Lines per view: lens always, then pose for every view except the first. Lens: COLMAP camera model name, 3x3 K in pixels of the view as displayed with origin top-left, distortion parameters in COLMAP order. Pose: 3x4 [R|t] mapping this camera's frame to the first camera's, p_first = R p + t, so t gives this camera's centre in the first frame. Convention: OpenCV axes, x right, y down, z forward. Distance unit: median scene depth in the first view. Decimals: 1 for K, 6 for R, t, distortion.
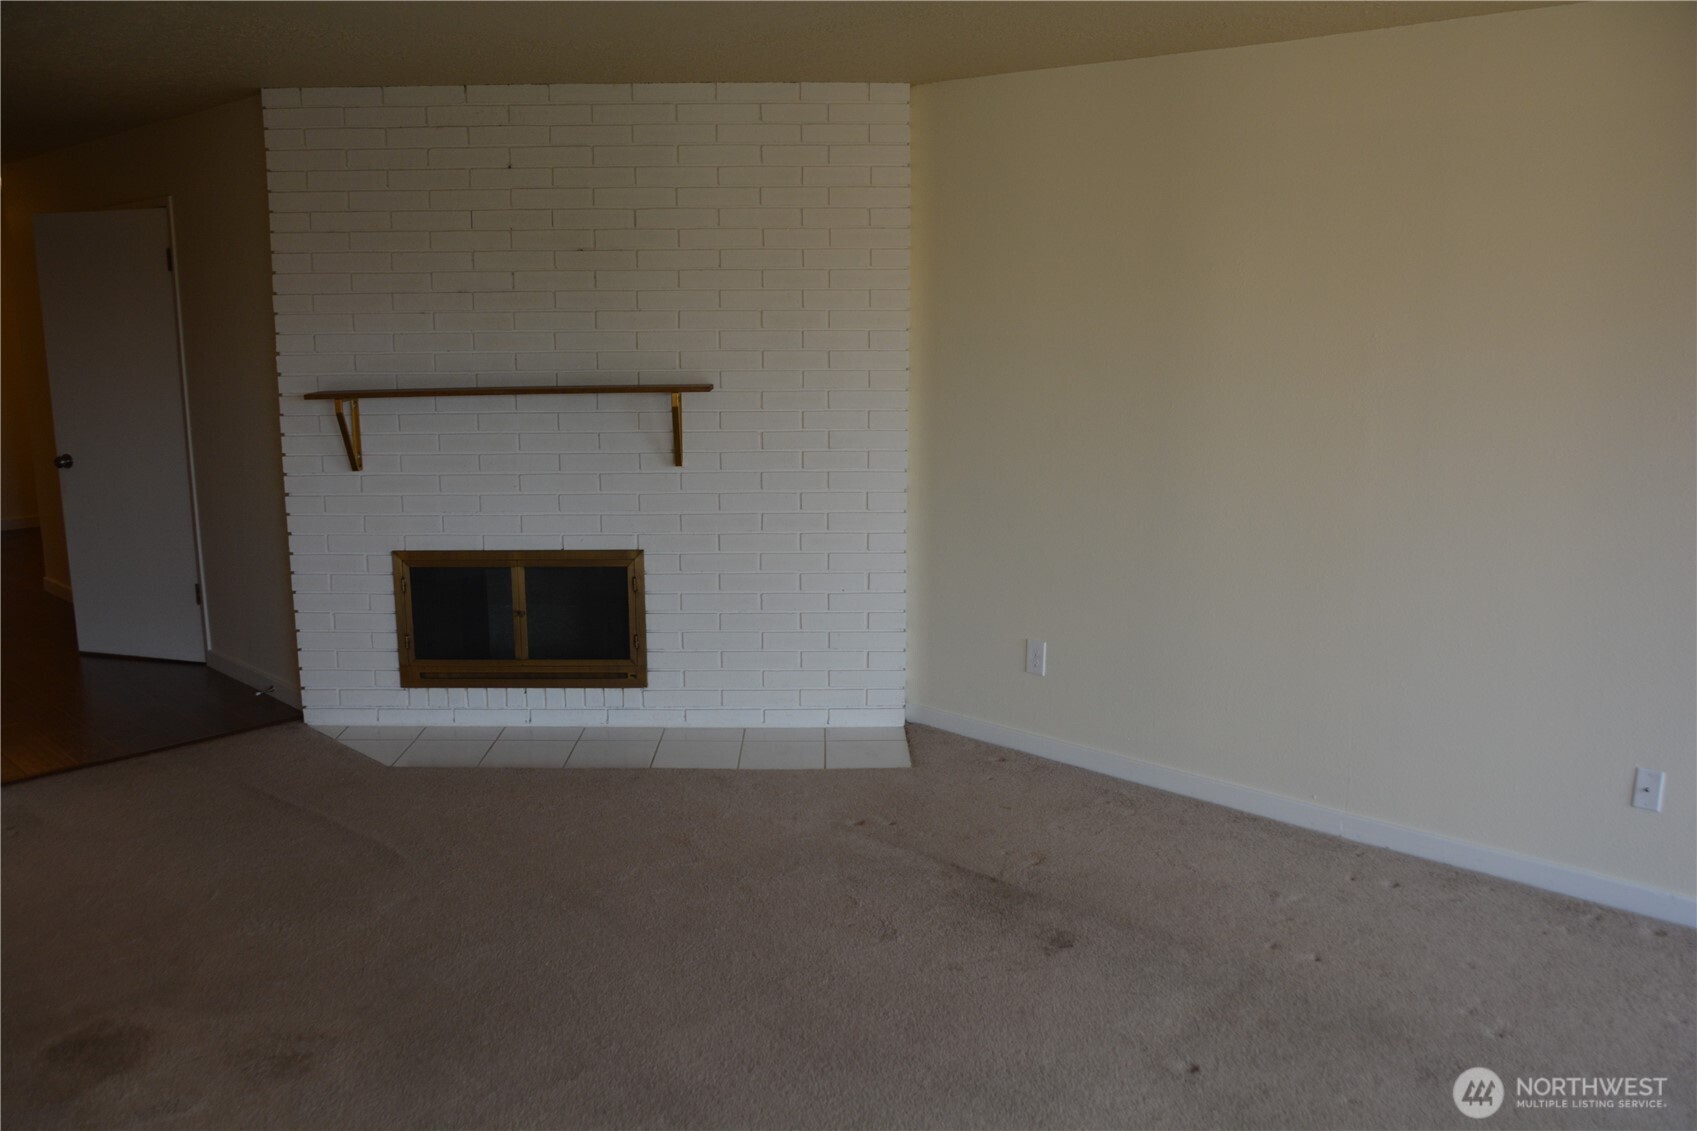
lens RADIAL K [[1364.3, 0, 850.7], [0, 1364.3, 568.4], [0, 0, 1]] dist [-0.152717, 0.118117]
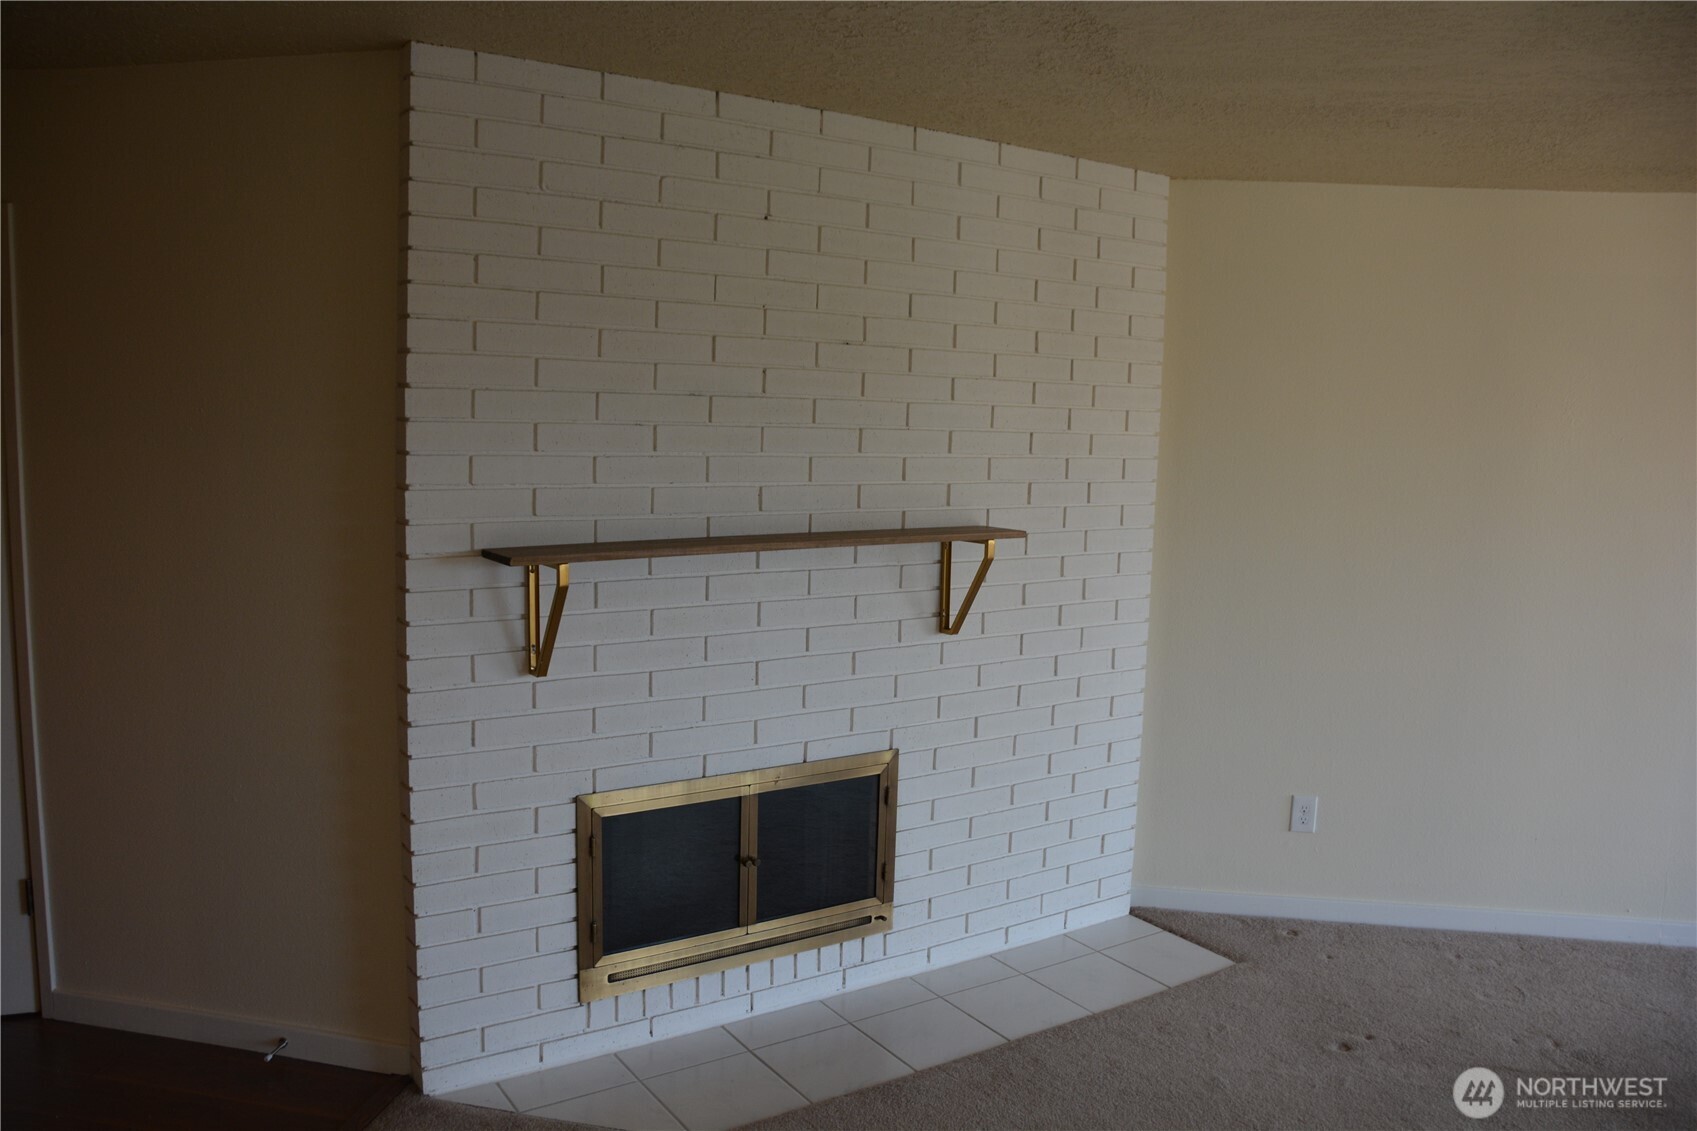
lens RADIAL K [[1321.2, 0, 848.1], [0, 1321.2, 557.5], [0, 0, 1]] dist [-0.156047, 0.082989]
pose [[0.838045, -0.038704, 0.544227, -0.571020], [0.075765, 0.996072, -0.045831, -0.088002], [-0.540315, 0.079641, 0.837685, 0.408426]]
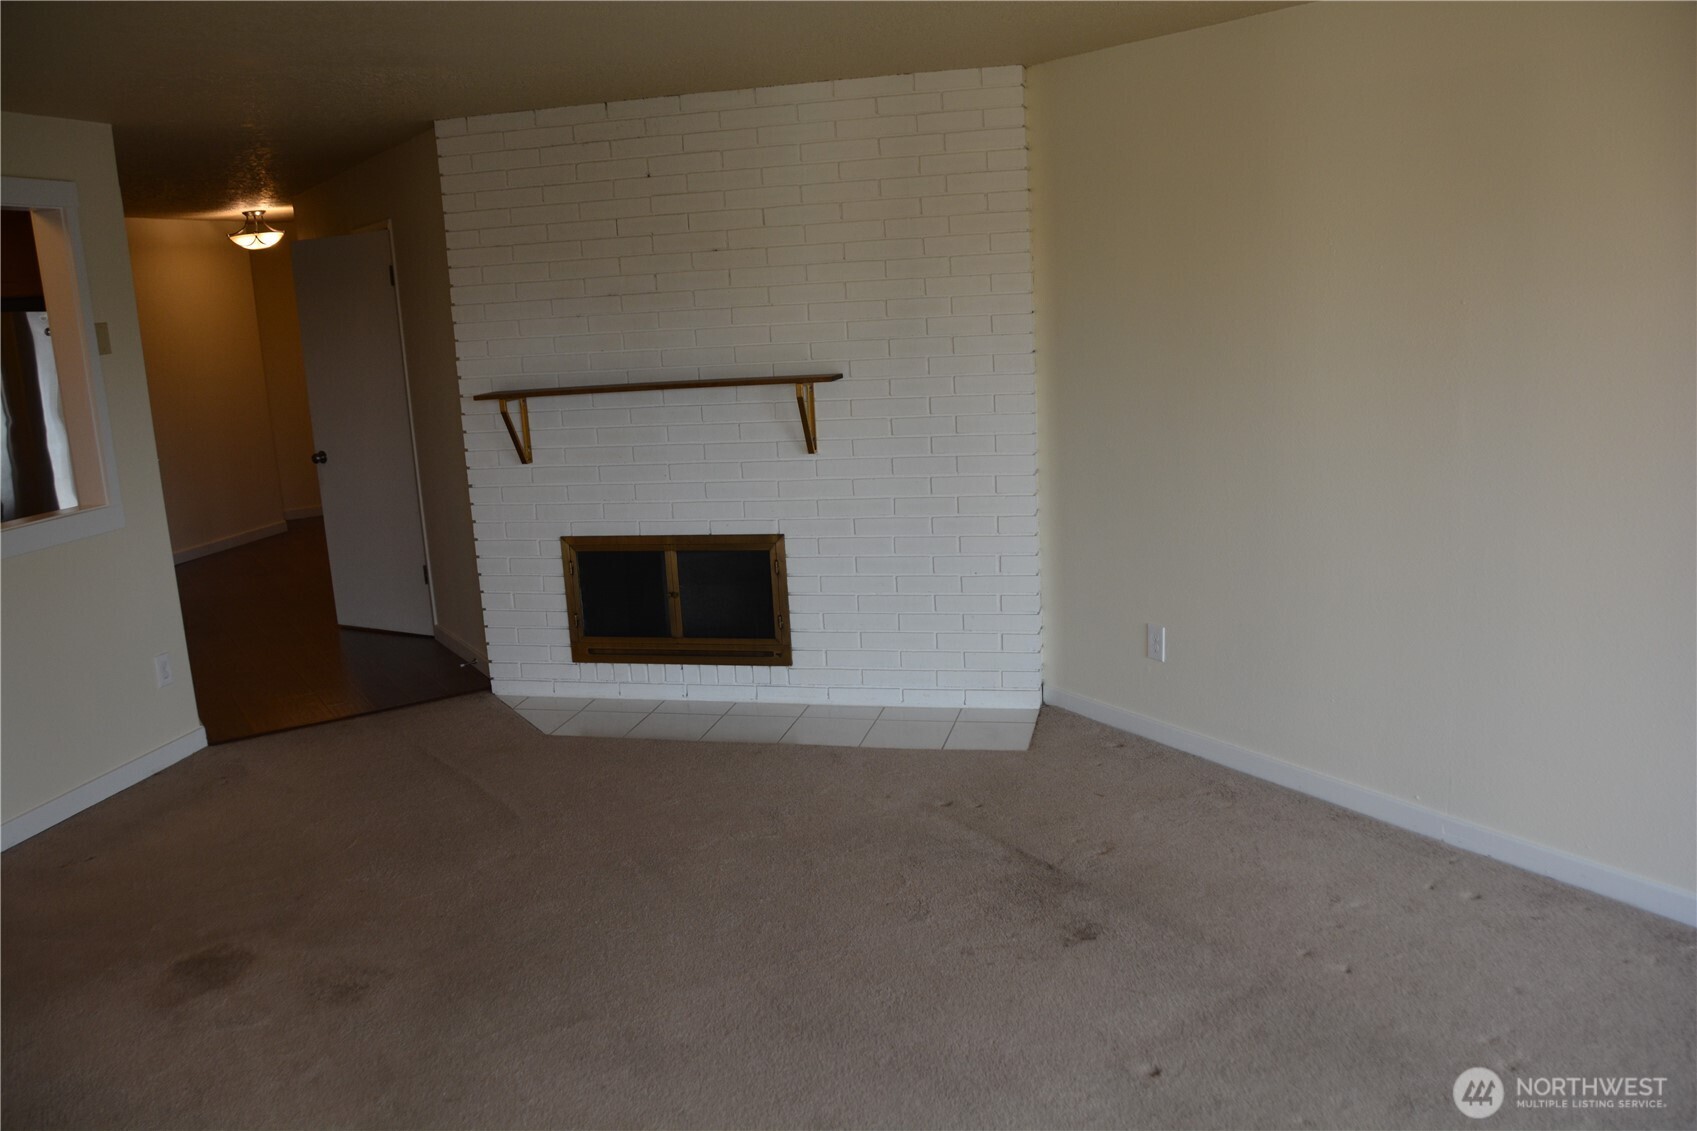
lens RADIAL K [[1362.3, 0, 848.5], [0, 1362.3, 565.5], [0, 0, 1]] dist [-0.154623, 0.119184]
pose [[0.965972, 0.000056, -0.258648, 0.168028], [0.005023, 0.999807, 0.018976, -0.009297], [0.258600, -0.019630, 0.965785, 0.002845]]
